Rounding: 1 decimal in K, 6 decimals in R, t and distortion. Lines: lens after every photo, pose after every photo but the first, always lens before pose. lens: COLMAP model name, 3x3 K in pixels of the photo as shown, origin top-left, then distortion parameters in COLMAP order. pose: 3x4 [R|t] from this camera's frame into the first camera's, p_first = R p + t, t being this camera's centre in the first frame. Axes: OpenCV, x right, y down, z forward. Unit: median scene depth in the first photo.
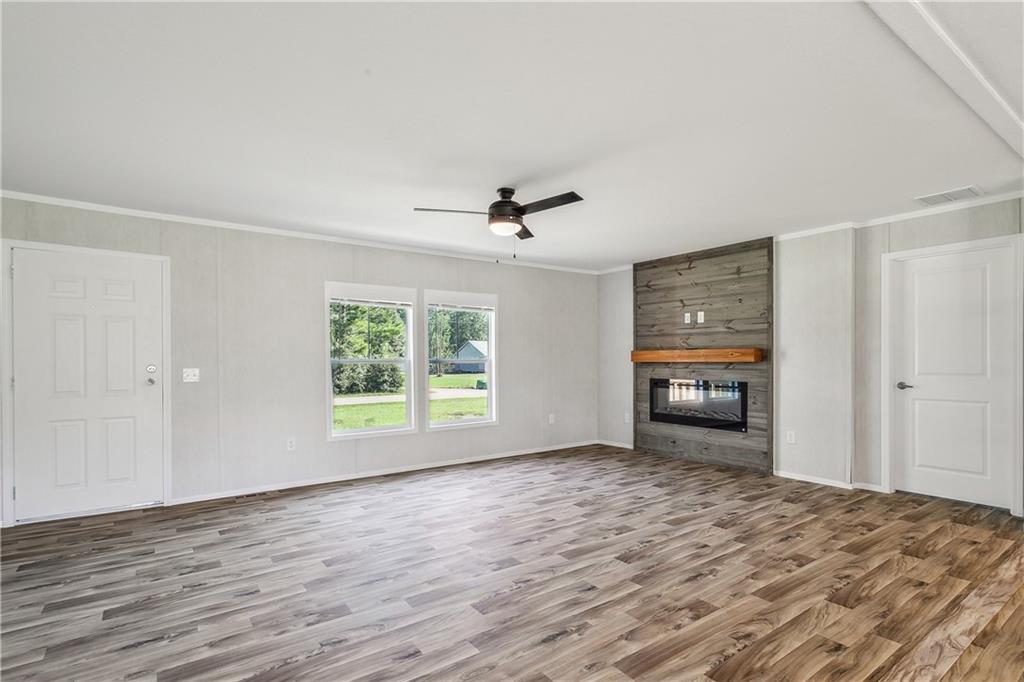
lens RADIAL K [[498.4, 0, 507.6], [0, 498.4, 363.7], [0, 0, 1]] dist [0.007362, 0.000823]
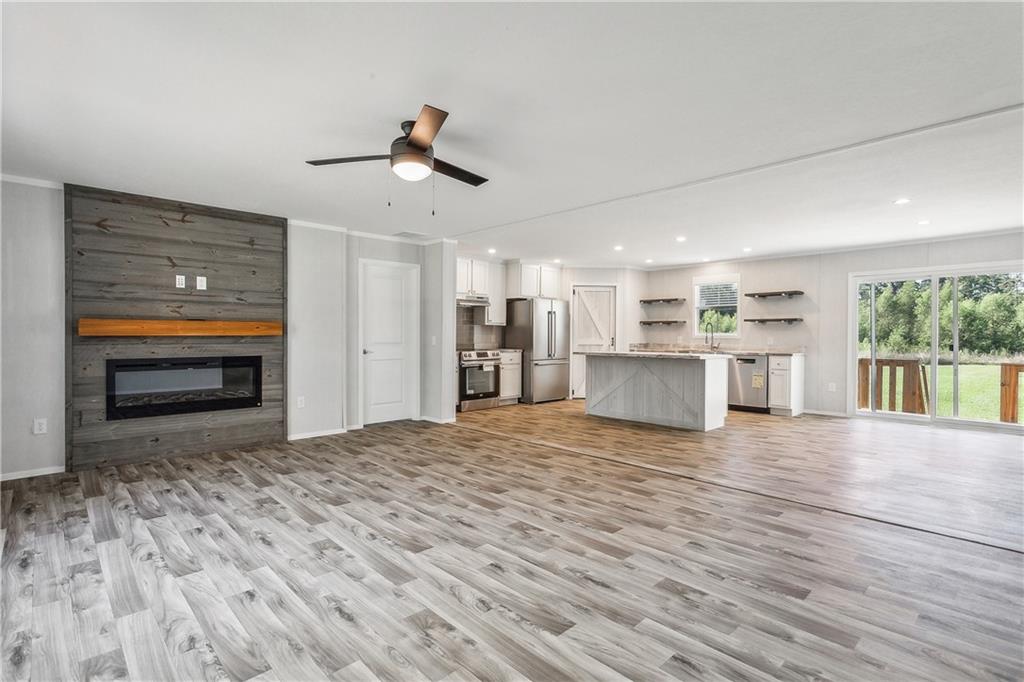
lens RADIAL K [[498.4, 0, 503.8], [0, 498.4, 339.9], [0, 0, 1]] dist [0.007362, 0.000823]
pose [[-0.124616, -0.008028, 0.992173, -0.569839], [0.007911, 0.999927, 0.009084, 0.000070], [-0.992173, 0.008981, -0.124544, 0.647002]]
